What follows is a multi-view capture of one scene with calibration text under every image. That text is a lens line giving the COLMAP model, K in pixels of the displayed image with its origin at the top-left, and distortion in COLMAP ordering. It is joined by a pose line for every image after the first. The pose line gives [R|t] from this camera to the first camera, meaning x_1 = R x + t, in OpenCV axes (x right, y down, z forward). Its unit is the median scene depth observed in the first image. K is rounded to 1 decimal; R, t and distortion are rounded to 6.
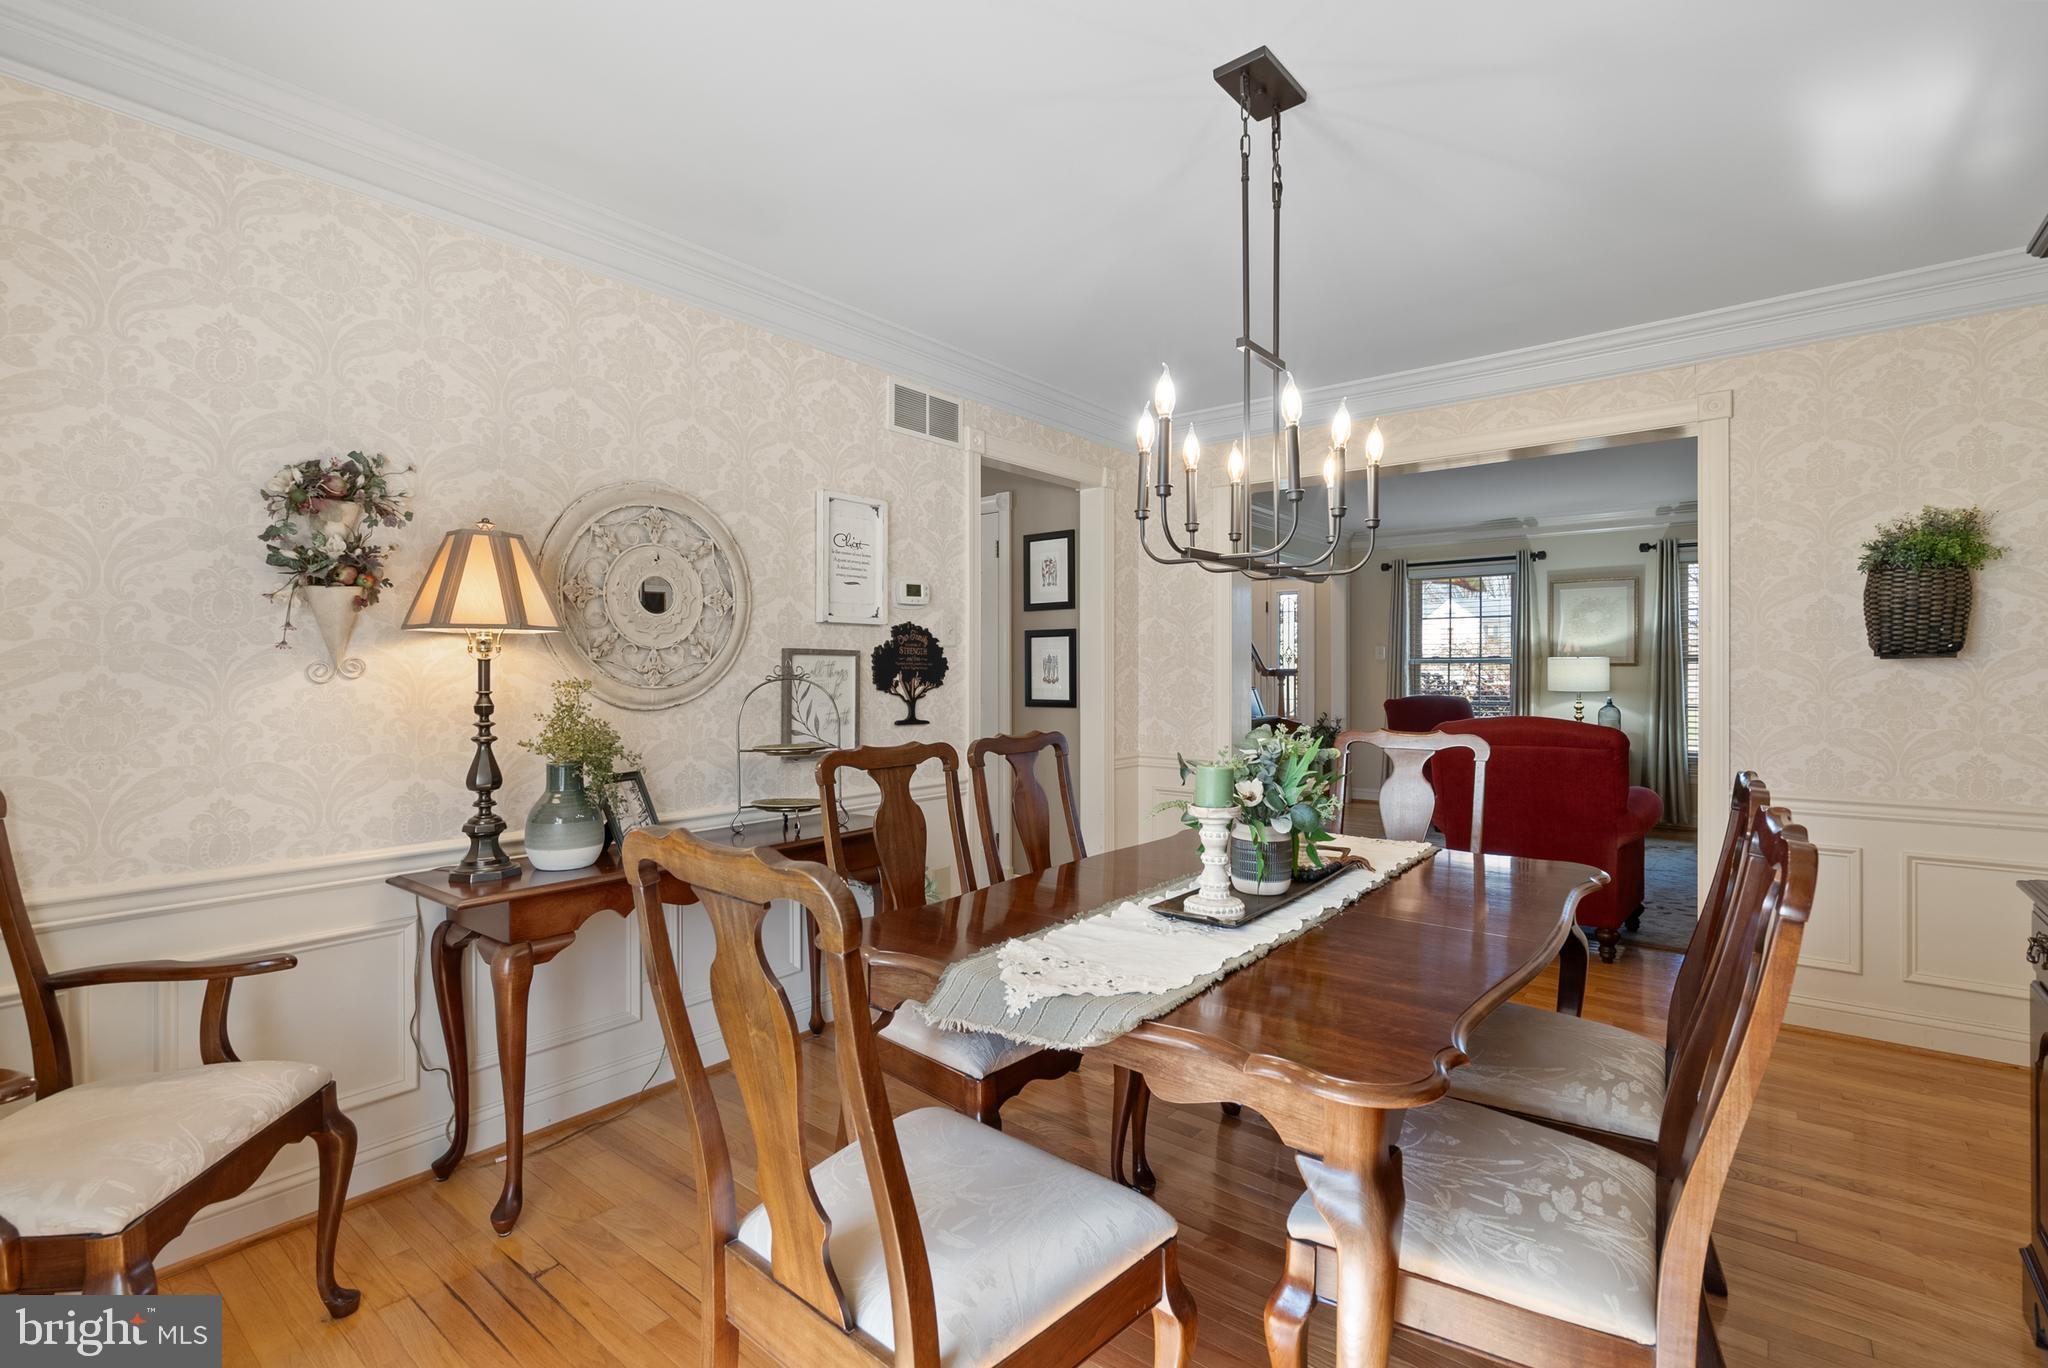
lens RADIAL K [[937.6, 0, 1028.7], [0, 937.6, 685.7], [0, 0, 1]] dist [-0.001226, 0.000179]
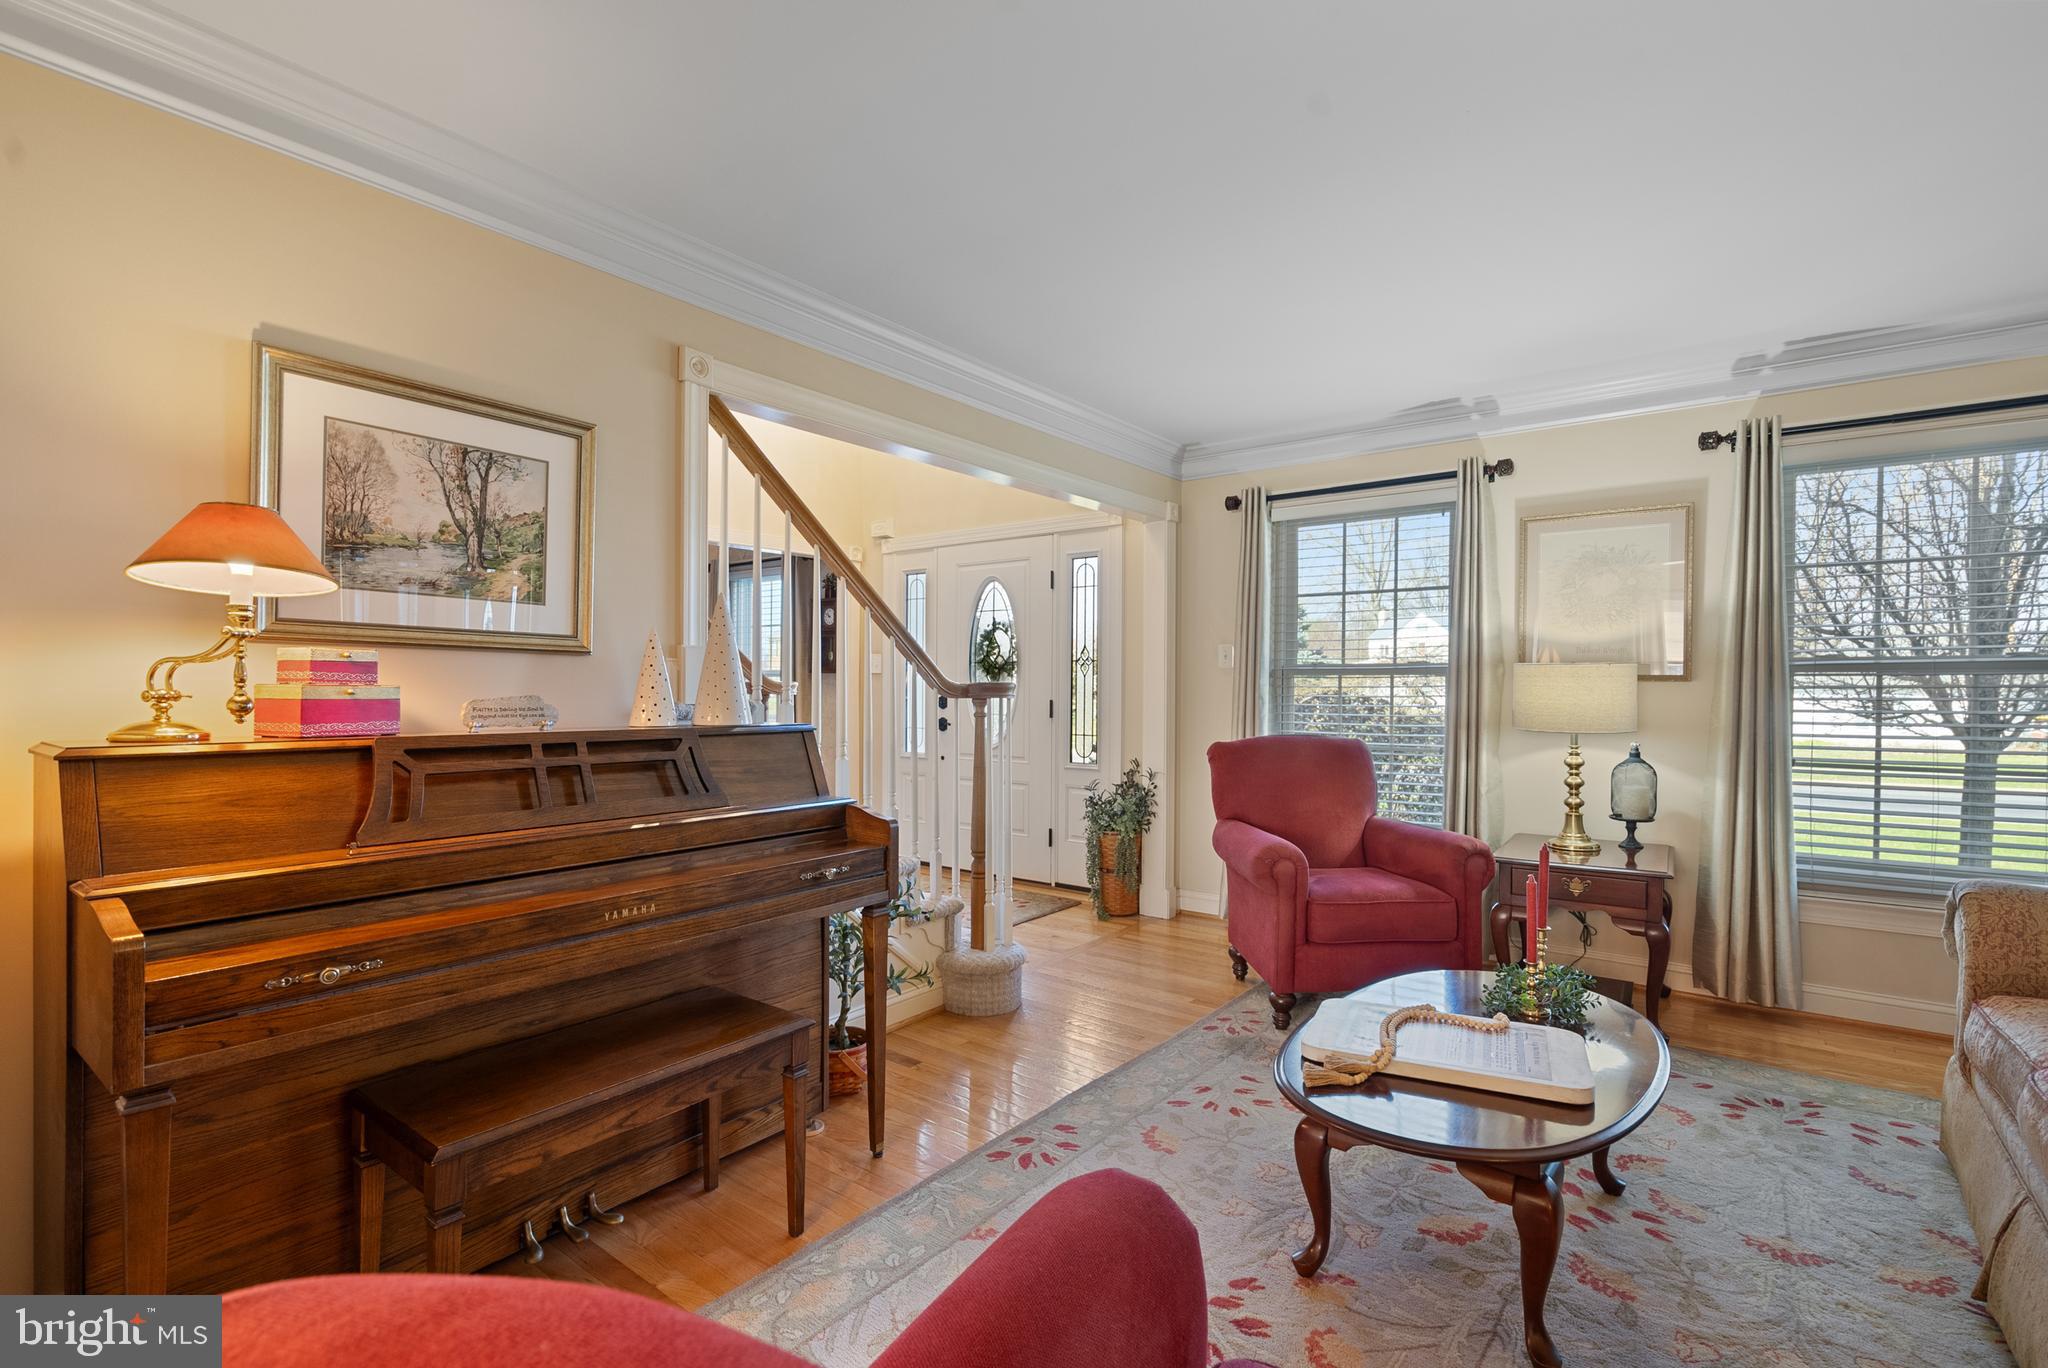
lens RADIAL K [[937.6, 0, 1054.7], [0, 937.6, 700.0], [0, 0, 1]] dist [-0.001226, 0.000179]
pose [[0.996685, 0.006399, 0.081104, 0.256555], [-0.006283, 0.999979, -0.001687, -0.007806], [-0.081113, 0.001172, 0.996704, 0.501628]]
